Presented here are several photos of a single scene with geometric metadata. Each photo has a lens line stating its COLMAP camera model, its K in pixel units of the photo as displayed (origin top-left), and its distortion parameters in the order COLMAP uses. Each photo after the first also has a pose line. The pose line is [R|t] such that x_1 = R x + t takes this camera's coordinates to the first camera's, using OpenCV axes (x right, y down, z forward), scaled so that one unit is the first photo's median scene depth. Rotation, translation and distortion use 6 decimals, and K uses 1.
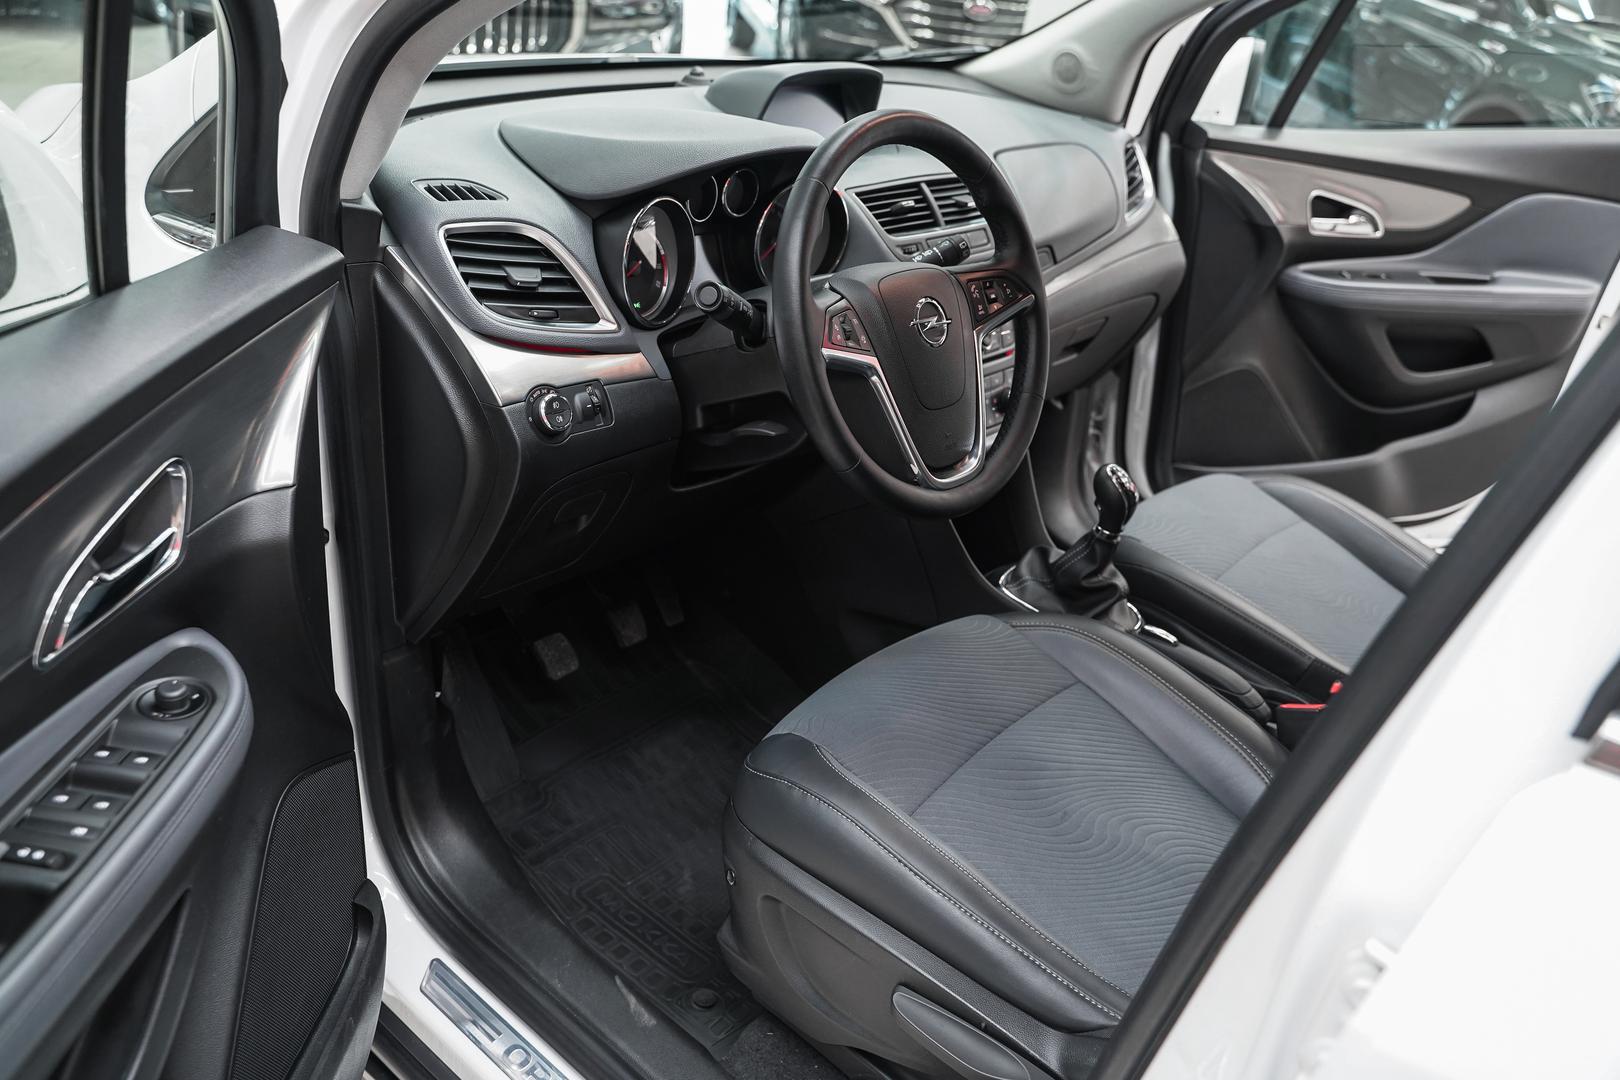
lens RADIAL K [[1285.9, 0, 810.0], [0, 1285.9, 540.0], [0, 0, 1]] dist [-0.011263, -0.005252]
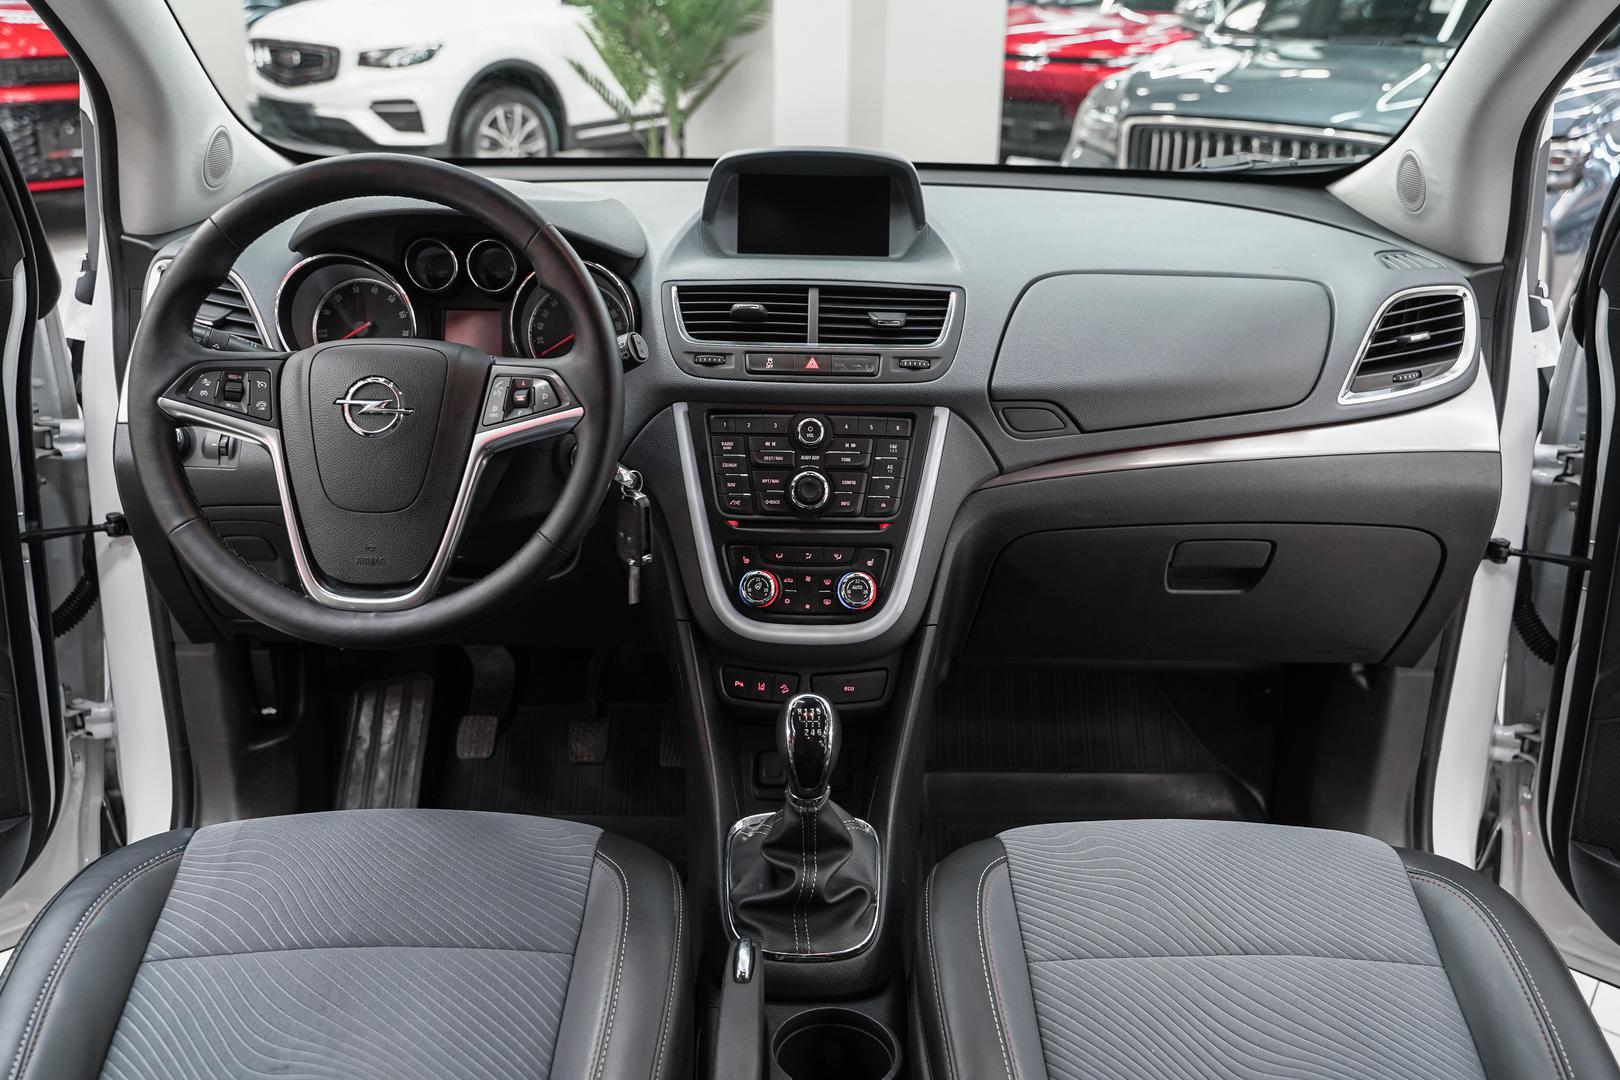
lens RADIAL K [[1305.4, 0, 810.0], [0, 1305.4, 540.0], [0, 0, 1]] dist [0.000521, 0.003442]
pose [[0.658609, 0.197913, -0.725992, 0.700825], [-0.295817, 0.955211, -0.007961, -0.127000], [0.691901, 0.220004, 0.687657, 0.494621]]
